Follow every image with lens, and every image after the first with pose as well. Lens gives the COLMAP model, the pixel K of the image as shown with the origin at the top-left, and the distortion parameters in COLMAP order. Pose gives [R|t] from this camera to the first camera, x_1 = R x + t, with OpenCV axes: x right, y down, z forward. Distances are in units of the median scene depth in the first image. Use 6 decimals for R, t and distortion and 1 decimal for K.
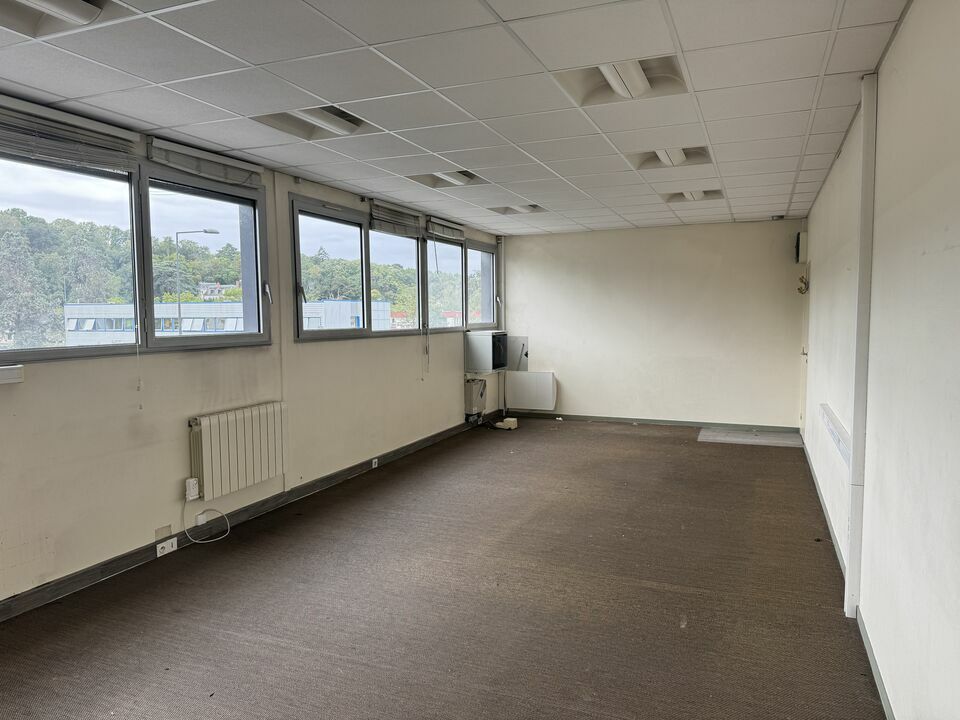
lens RADIAL K [[670.7, 0, 483.0], [0, 670.7, 364.1], [0, 0, 1]] dist [0.123673, -0.174170]
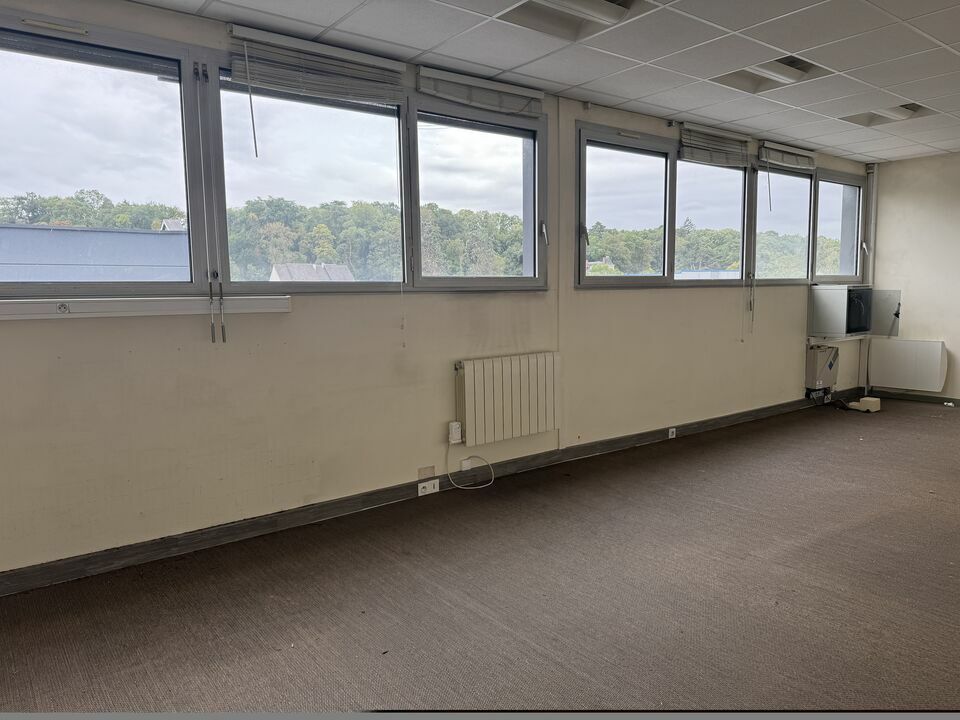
lens RADIAL K [[670.7, 0, 483.0], [0, 670.7, 364.1], [0, 0, 1]] dist [0.123673, -0.174170]
pose [[0.866763, 0.048129, -0.496392, 0.069244], [-0.029881, 0.998556, 0.044642, 0.032116], [0.497824, -0.023862, 0.866950, 0.149707]]
